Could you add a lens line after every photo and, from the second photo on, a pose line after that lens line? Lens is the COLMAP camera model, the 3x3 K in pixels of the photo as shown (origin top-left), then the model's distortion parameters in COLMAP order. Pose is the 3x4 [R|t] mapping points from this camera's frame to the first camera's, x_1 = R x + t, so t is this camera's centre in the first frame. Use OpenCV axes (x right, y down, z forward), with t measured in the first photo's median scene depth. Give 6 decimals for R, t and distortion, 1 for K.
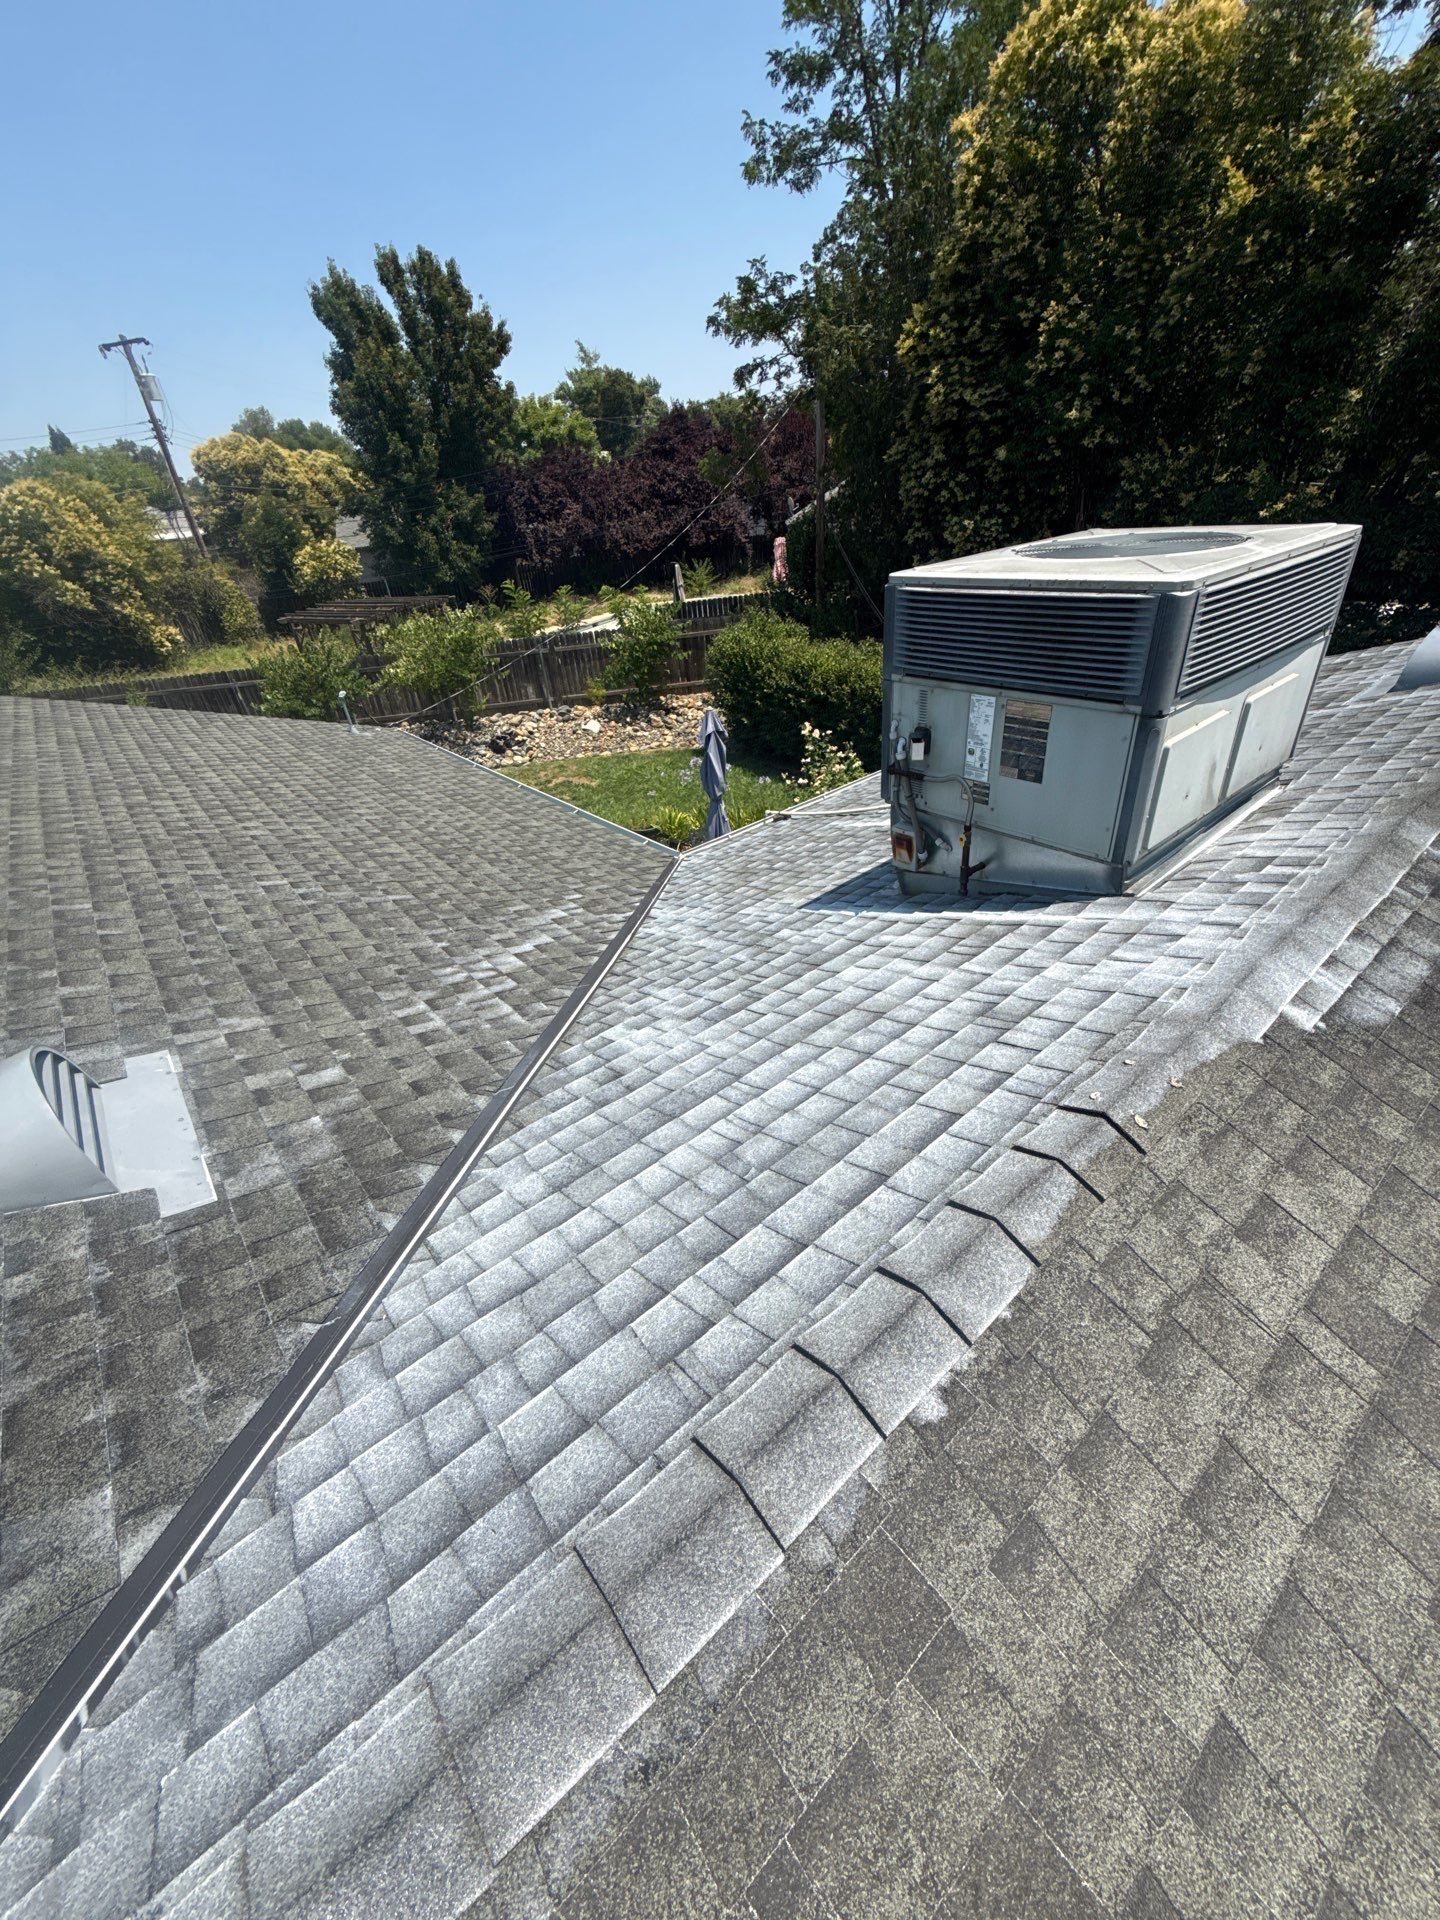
lens RADIAL K [[761.8, 0, 724.4], [0, 761.8, 957.0], [0, 0, 1]] dist [0.000761, -0.000037]
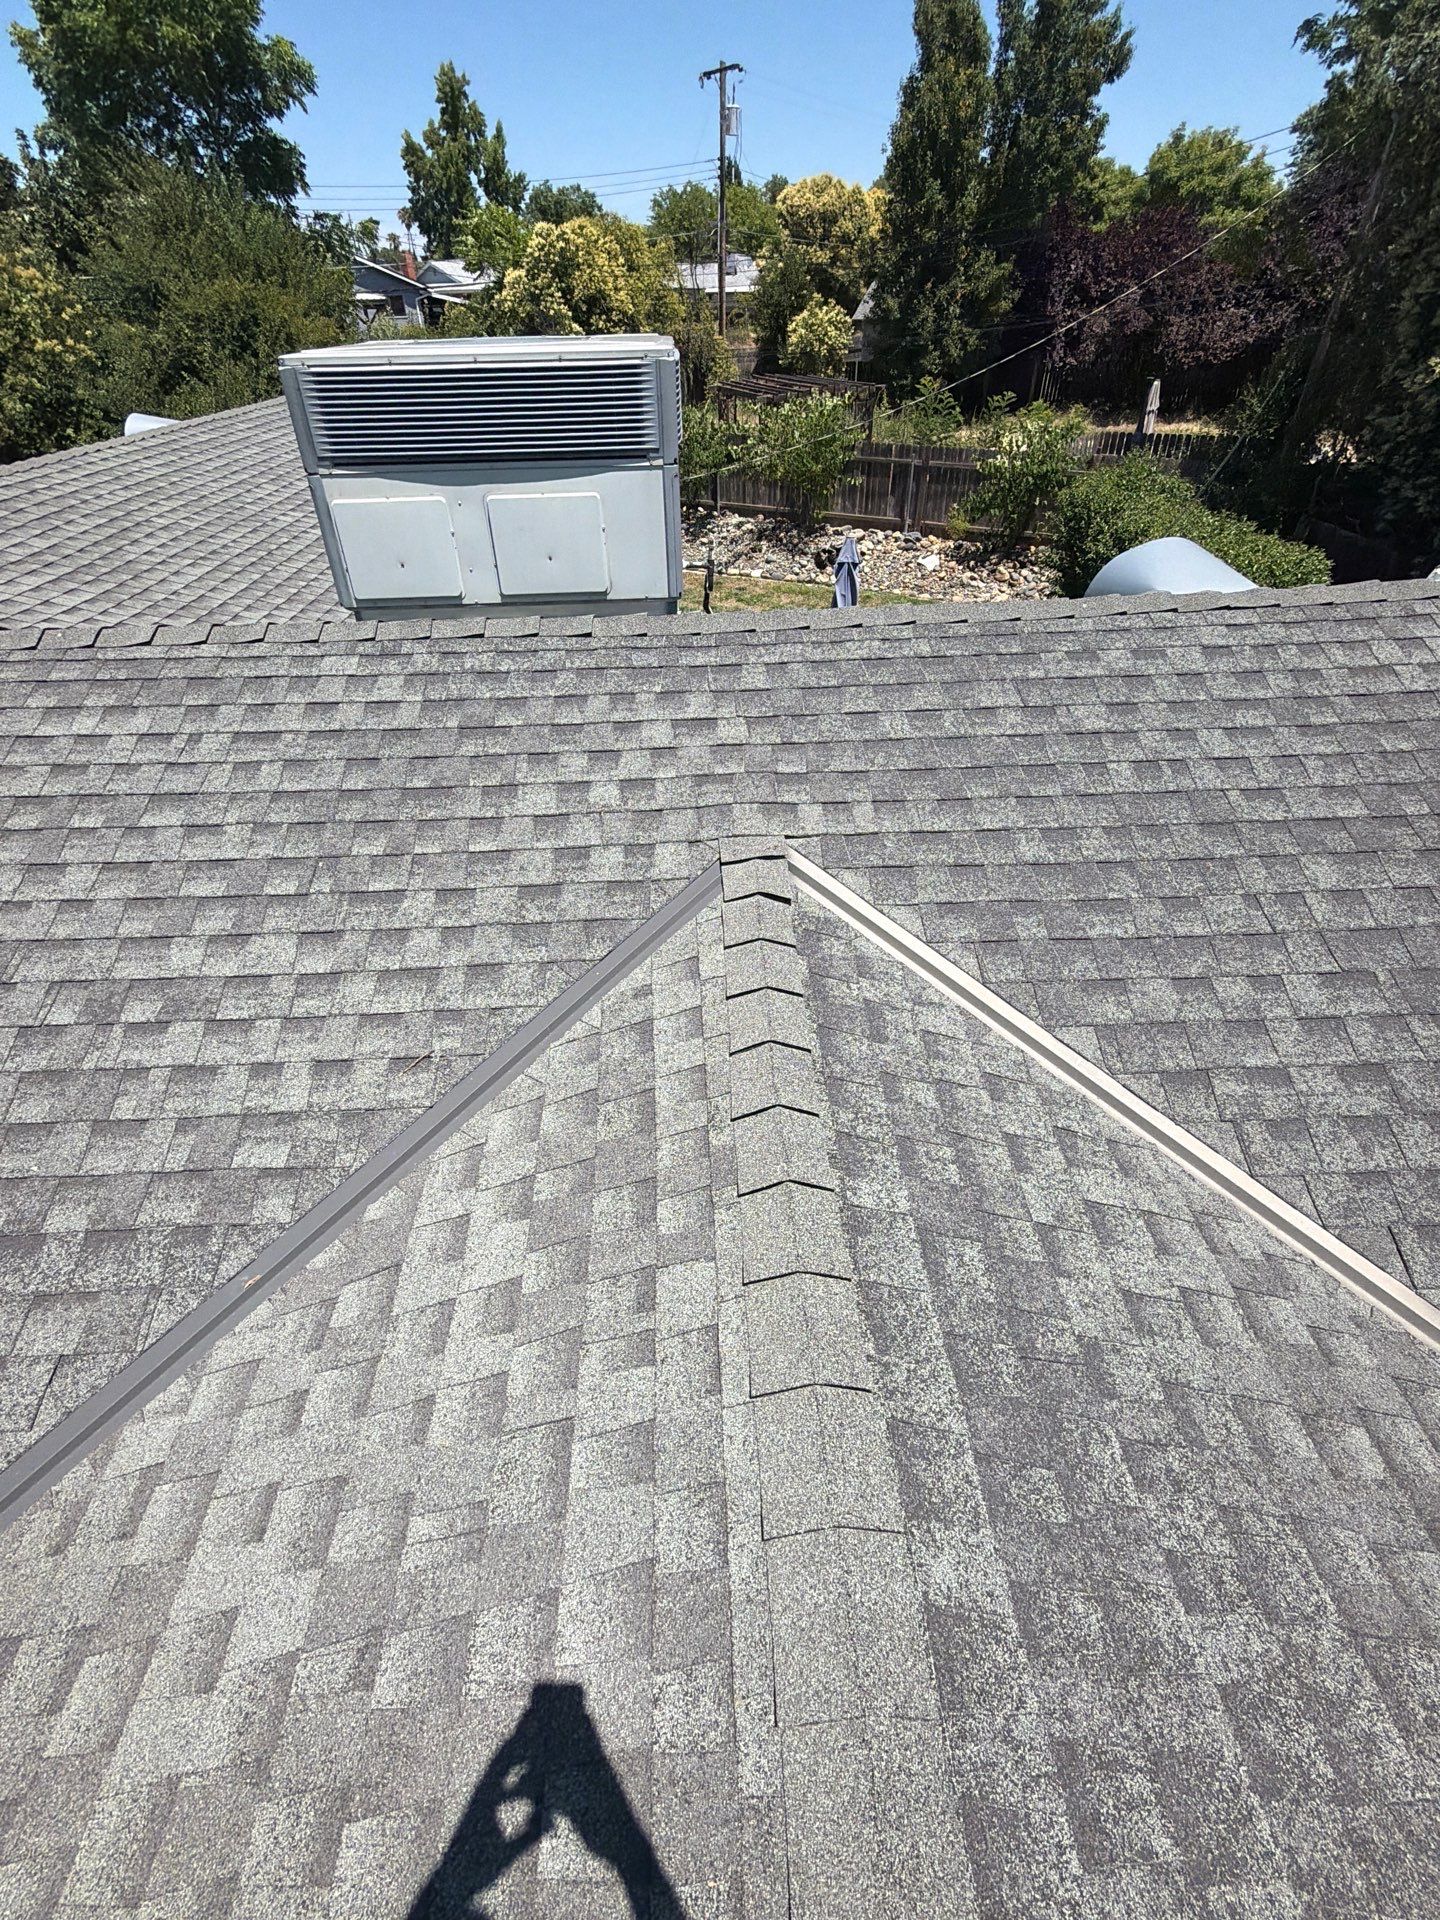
lens RADIAL K [[885.1, 0, 716.5], [0, 885.1, 963.1], [0, 0, 1]] dist [0.001601, -0.000893]
pose [[0.792687, 0.421815, -0.440137, 0.213081], [-0.364132, 0.906641, 0.213097, -0.014008], [0.488933, -0.008651, 0.872278, 0.003791]]
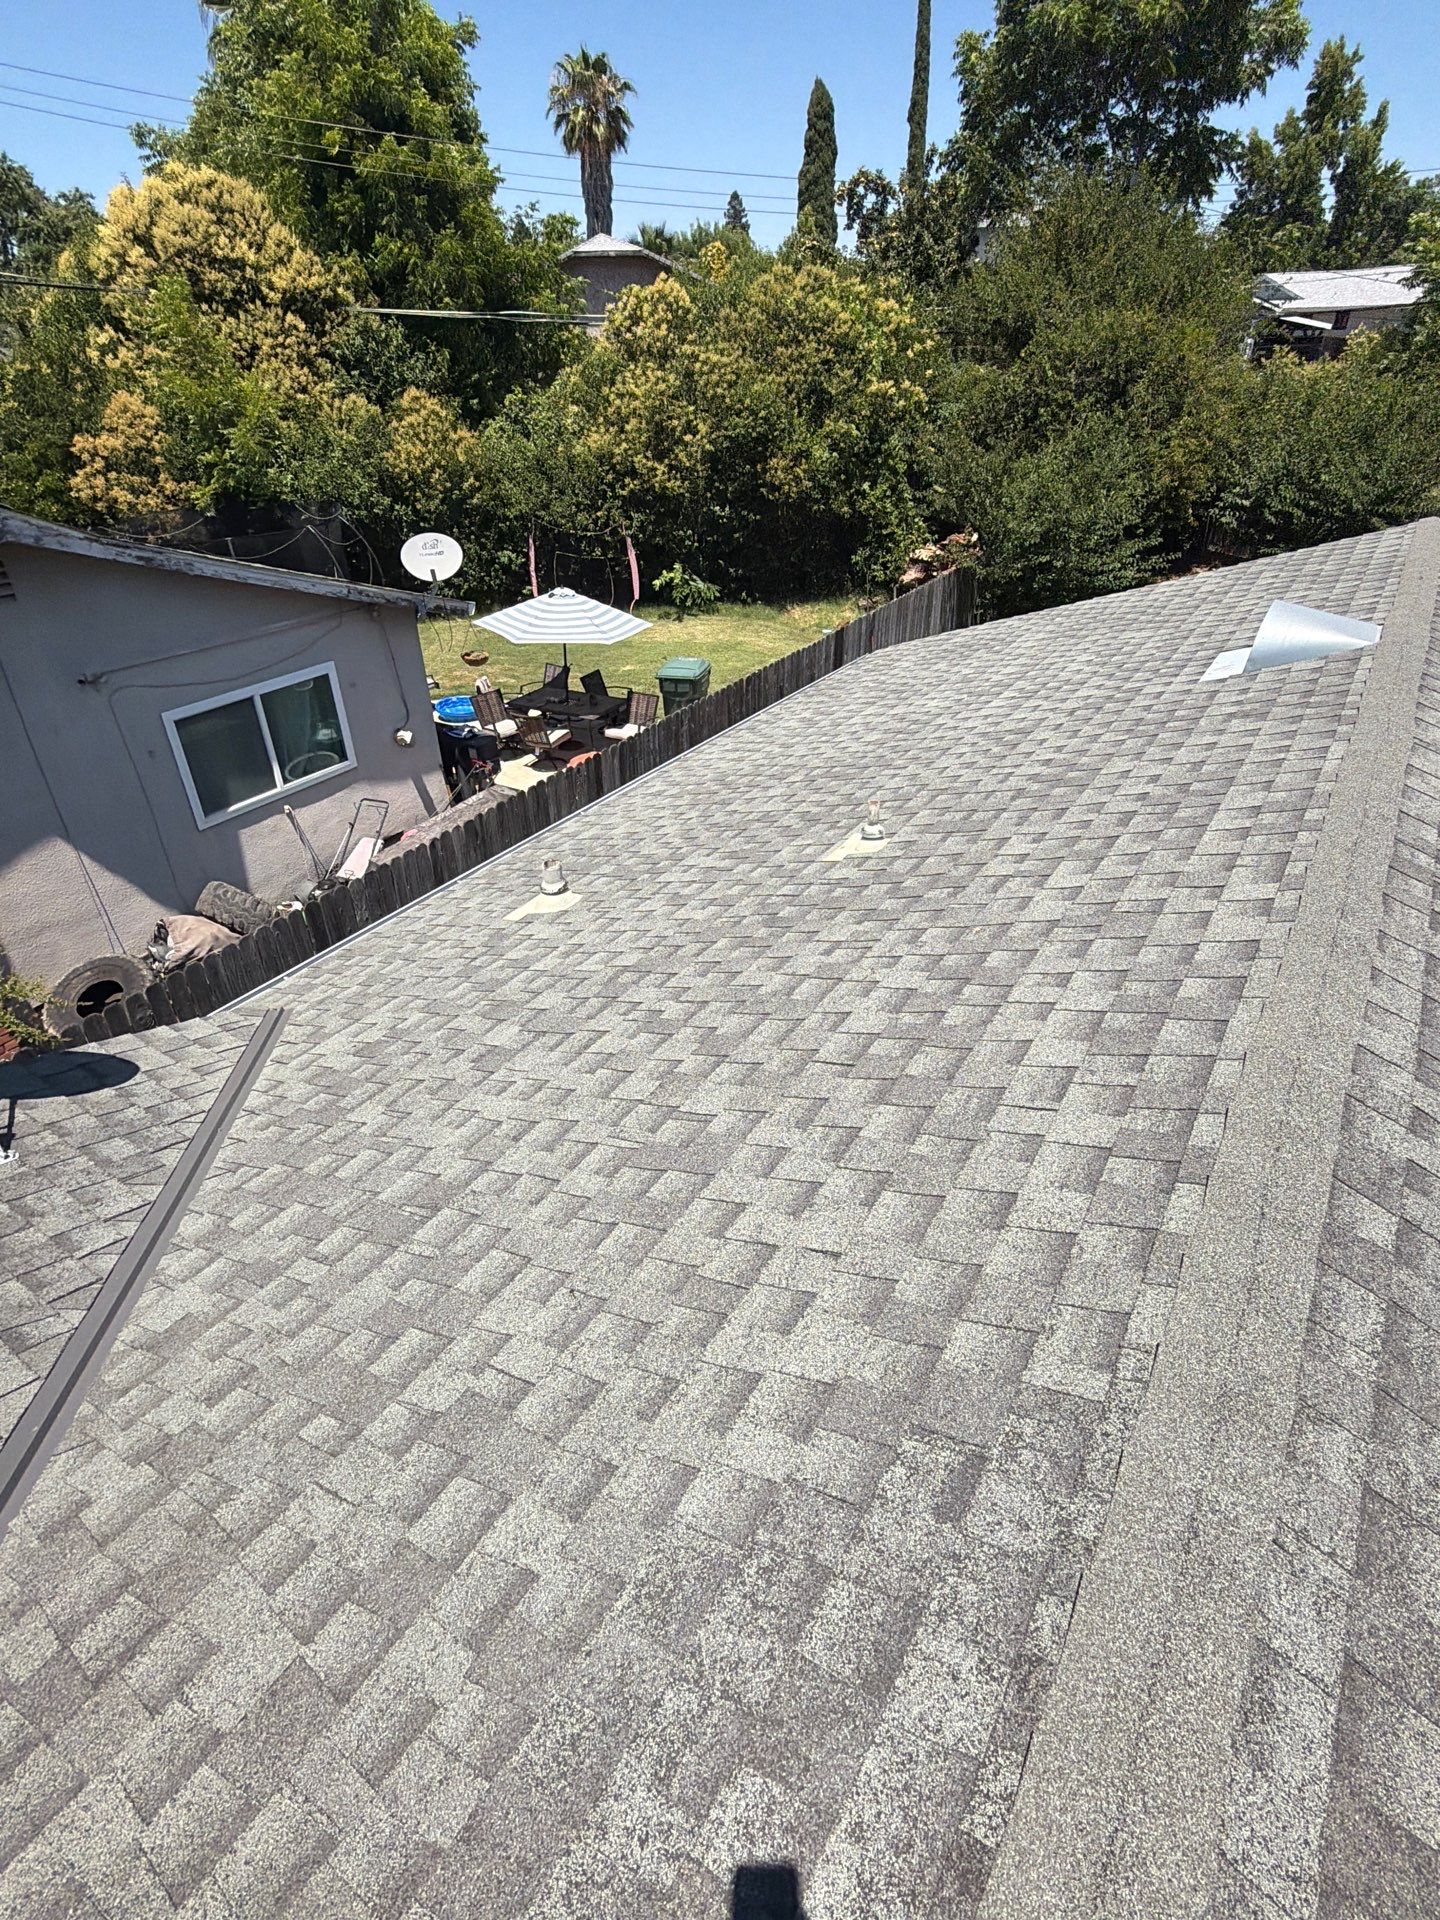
lens RADIAL K [[1003.0, 0, 717.5], [0, 1003.0, 963.2], [0, 0, 1]] dist [0.001838, -0.000384]
pose [[0.303950, 0.570194, -0.763212, -0.099849], [-0.501078, 0.777036, 0.380967, -0.019087], [0.810269, 0.266633, 0.521892, 0.034859]]
